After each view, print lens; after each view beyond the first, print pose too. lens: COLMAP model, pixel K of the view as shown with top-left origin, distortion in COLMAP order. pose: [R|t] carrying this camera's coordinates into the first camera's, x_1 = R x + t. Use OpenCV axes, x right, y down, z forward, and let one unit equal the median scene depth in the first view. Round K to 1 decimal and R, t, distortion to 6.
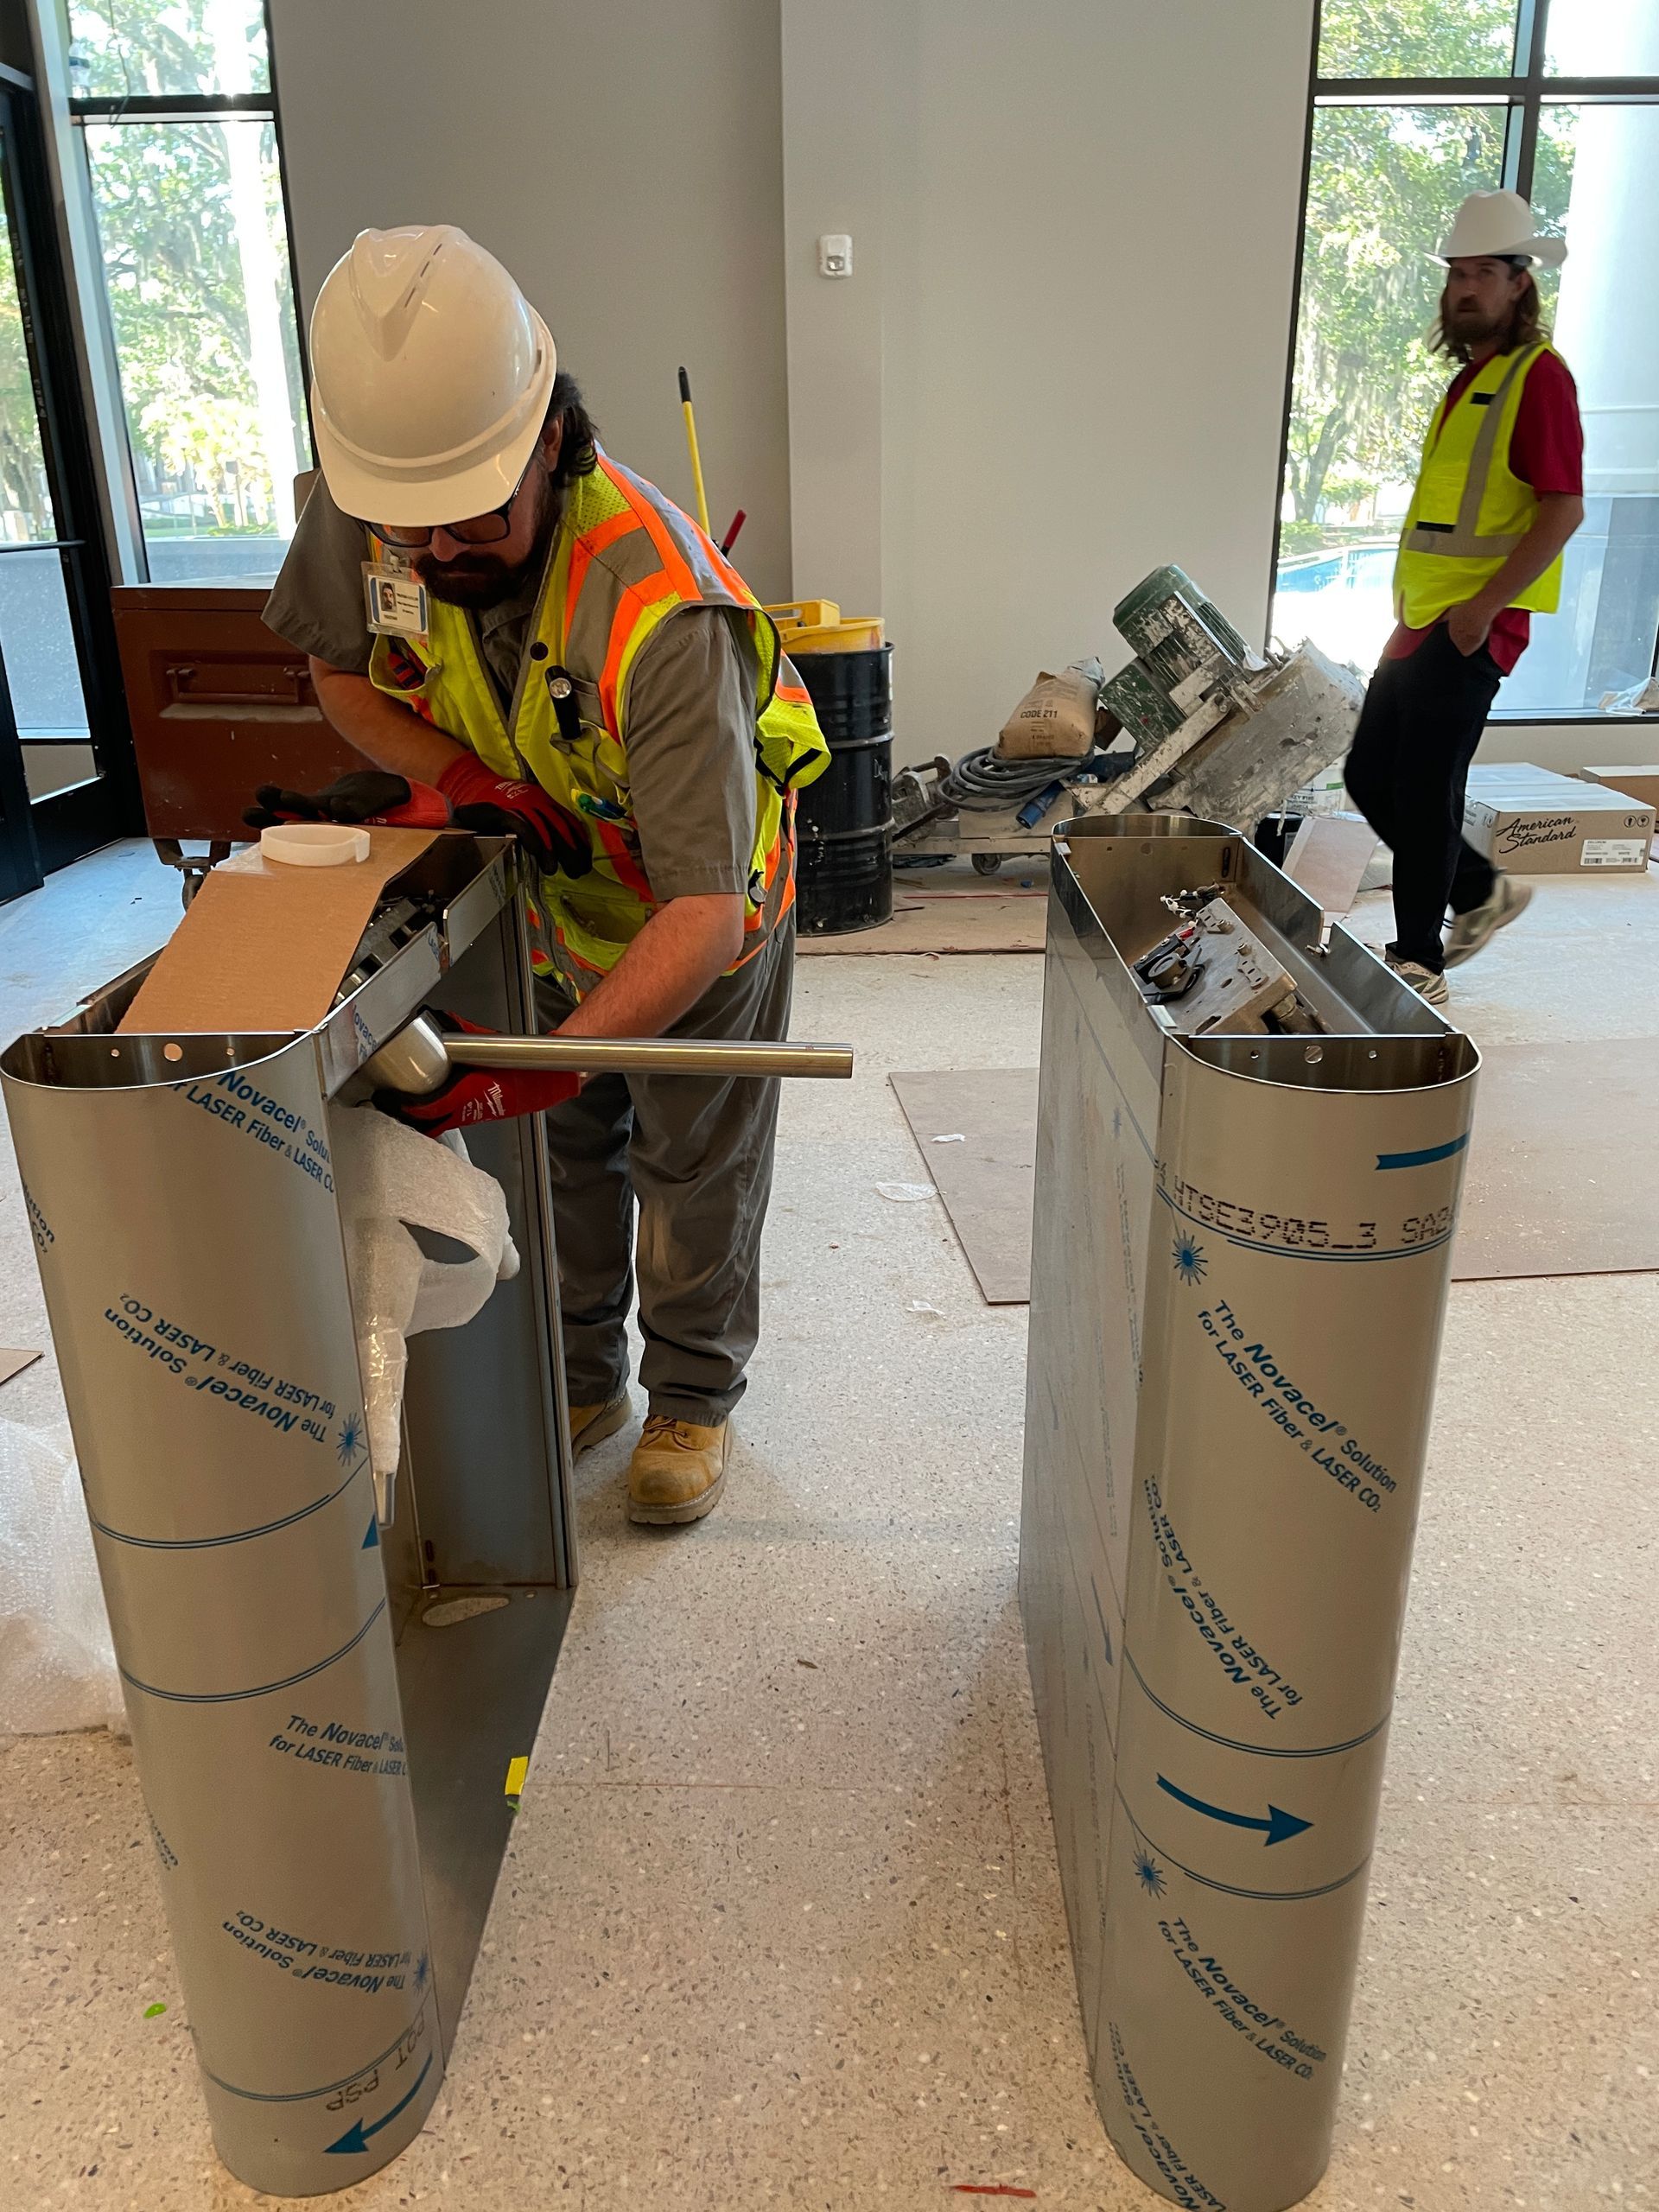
lens RADIAL K [[1679.3, 0, 829.5], [0, 1679.3, 1106.0], [0, 0, 1]] dist [0.093838, -0.119665]
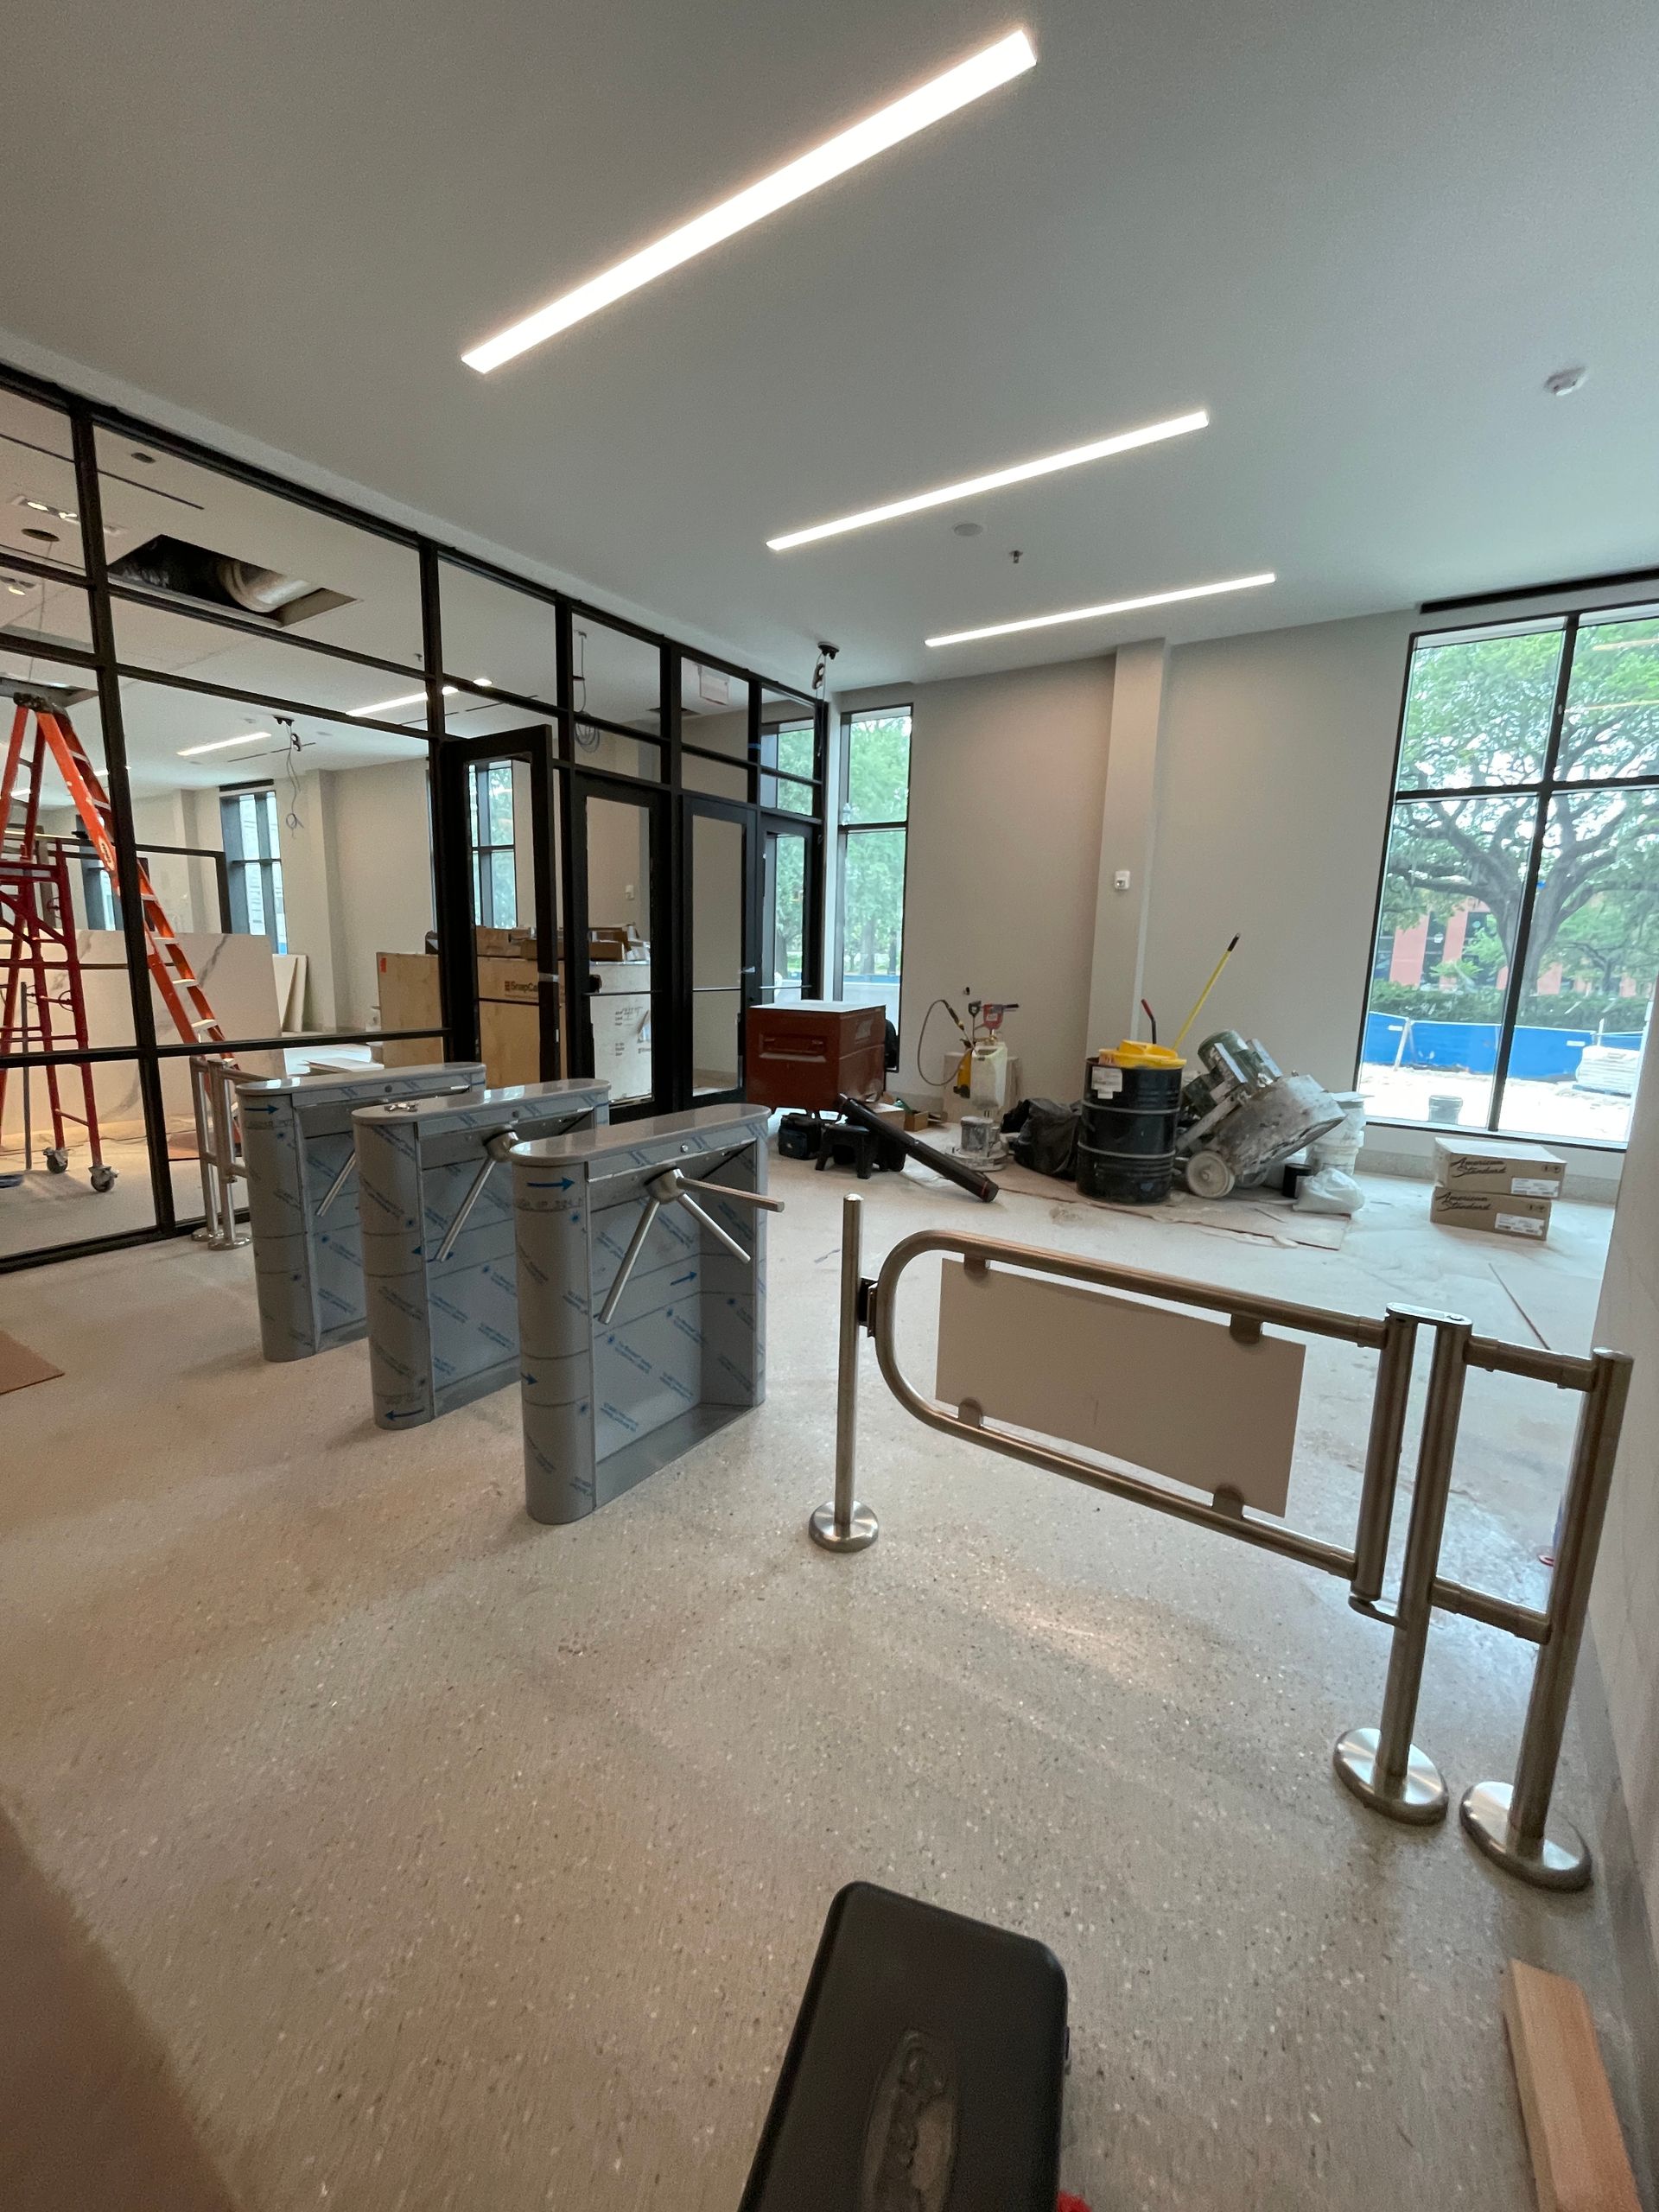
lens RADIAL K [[894.4, 0, 829.8], [0, 894.4, 1109.2], [0, 0, 1]] dist [-0.000810, 0.000219]
pose [[0.836536, 0.130906, -0.532044, 0.376991], [-0.222073, 0.968712, -0.110821, -0.012622], [0.500891, 0.210858, 0.839433, -0.081010]]
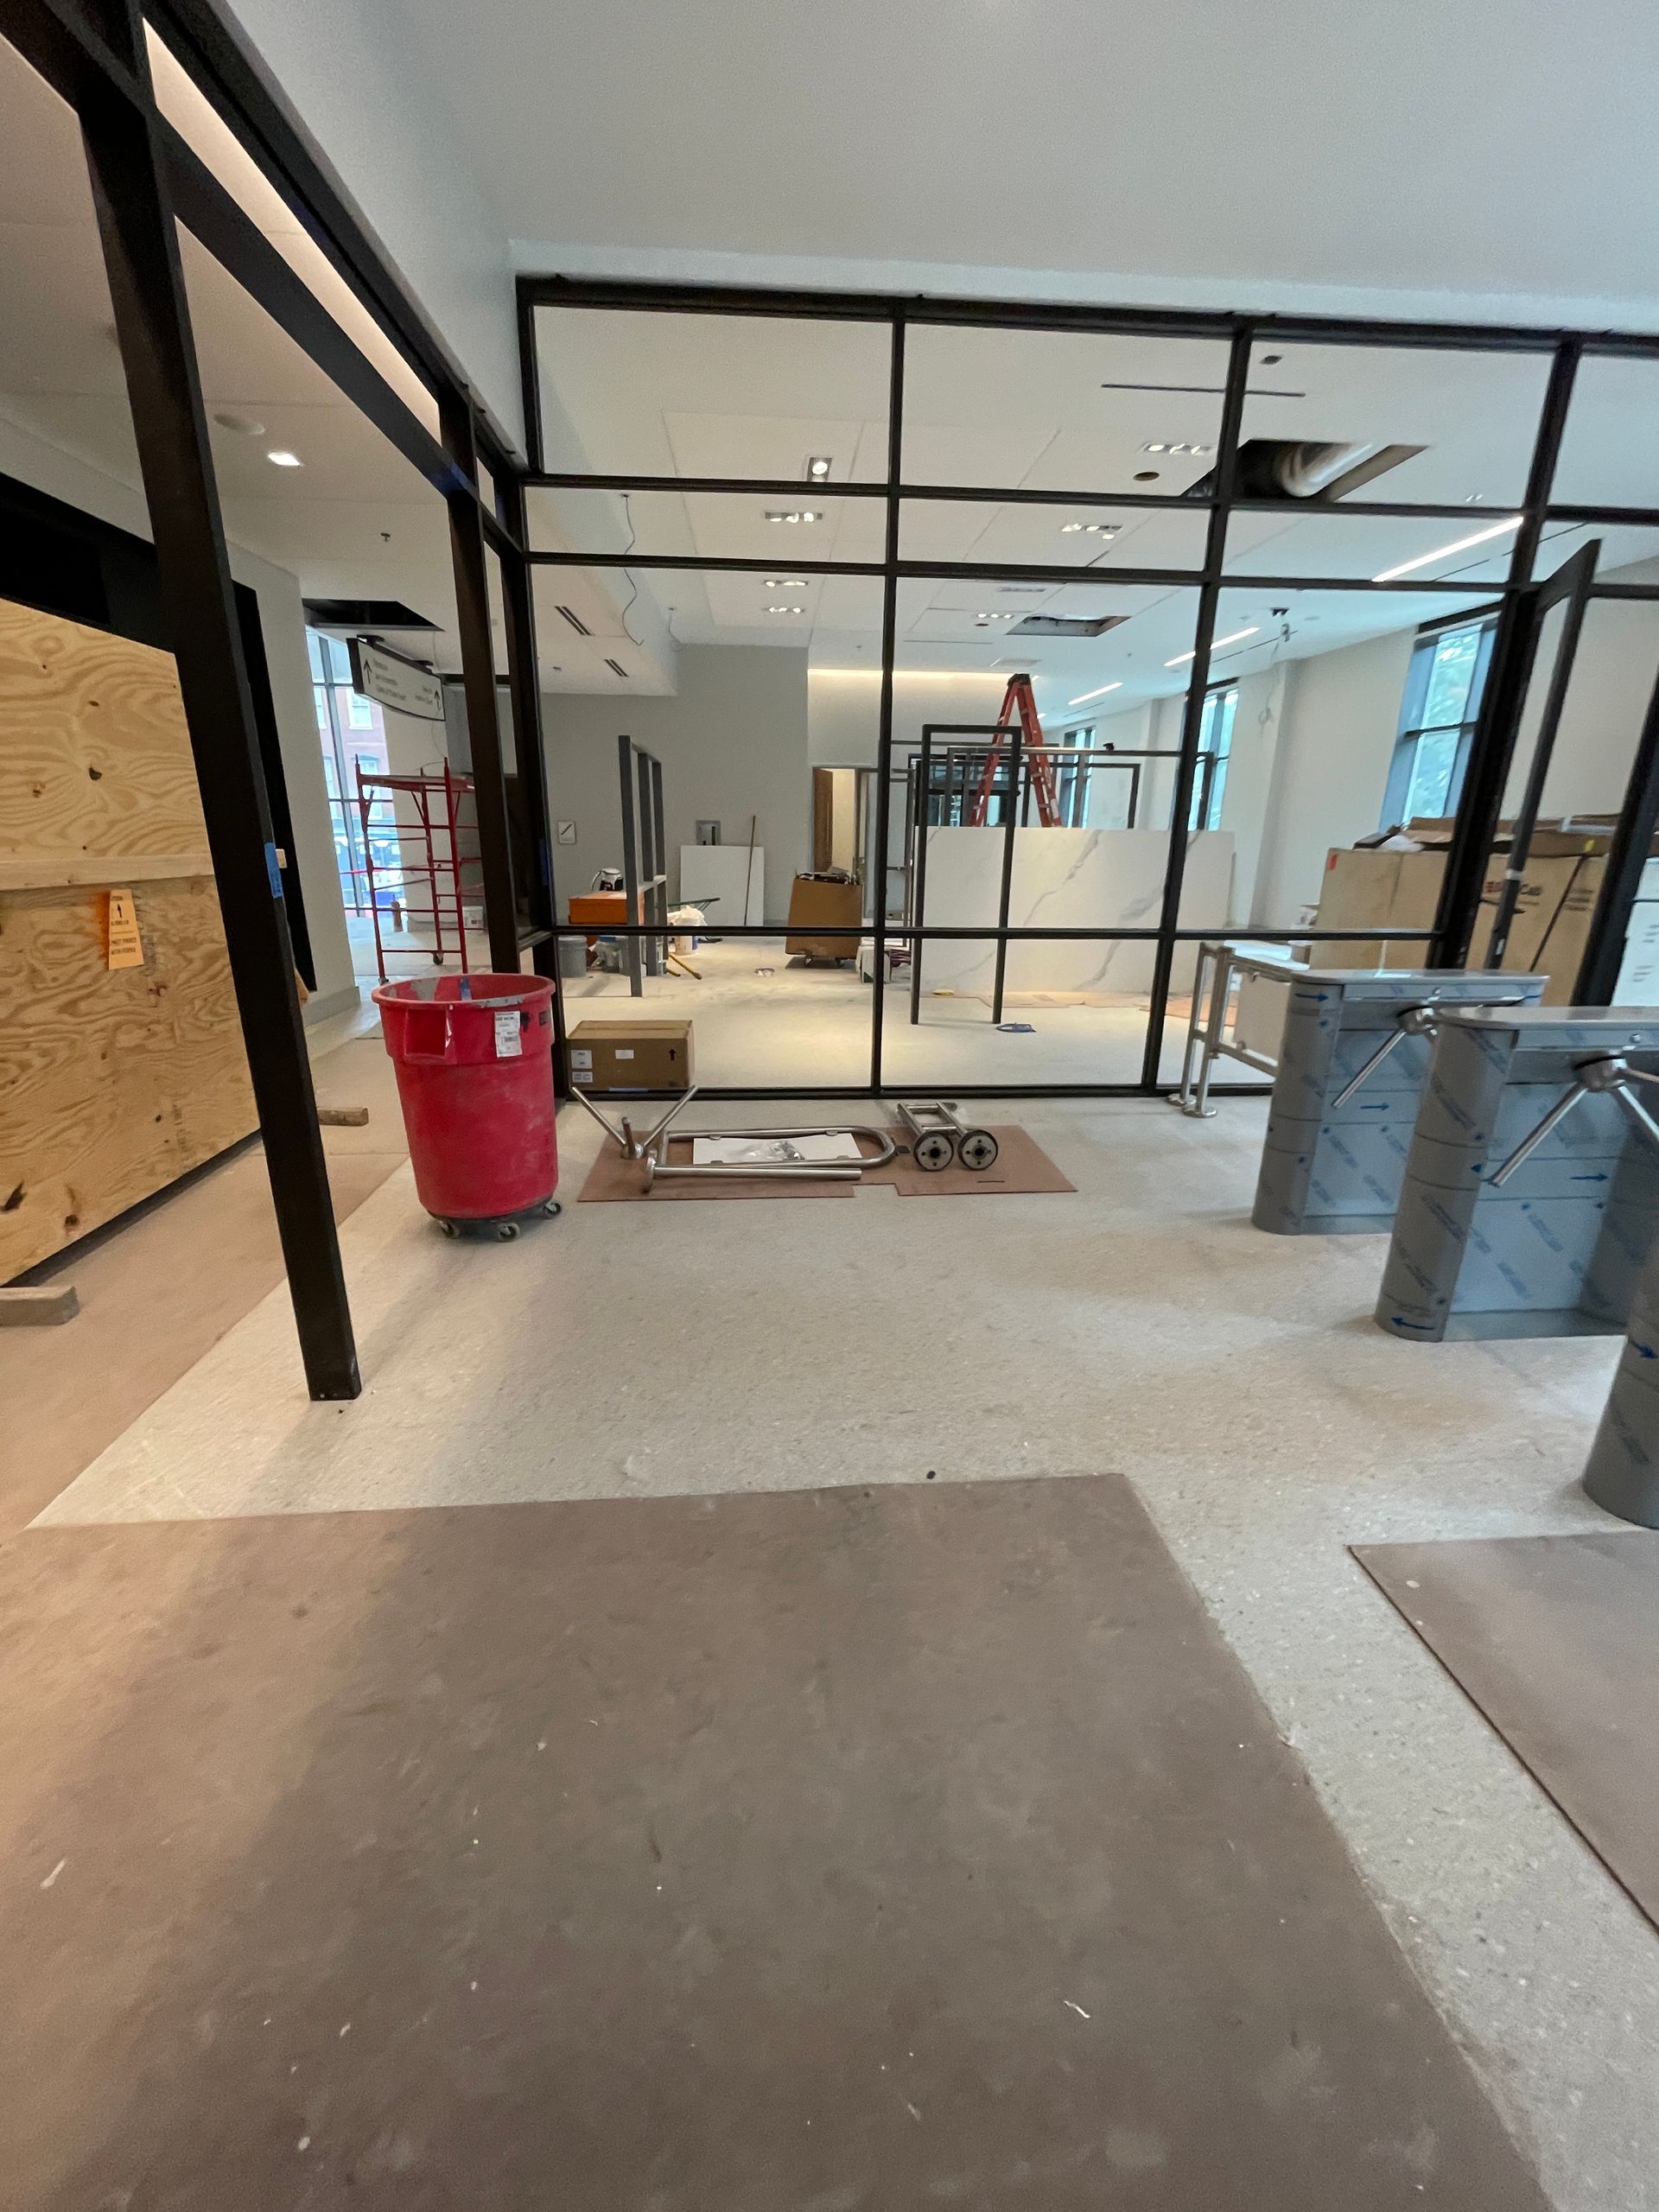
lens RADIAL K [[894.4, 0, 829.8], [0, 894.4, 1109.2], [0, 0, 1]] dist [-0.000810, 0.000219]
pose [[0.098045, 0.309898, -0.945701, 0.327392], [-0.352397, 0.899519, 0.258230, 0.030027], [0.930701, 0.307944, 0.197400, -0.173070]]
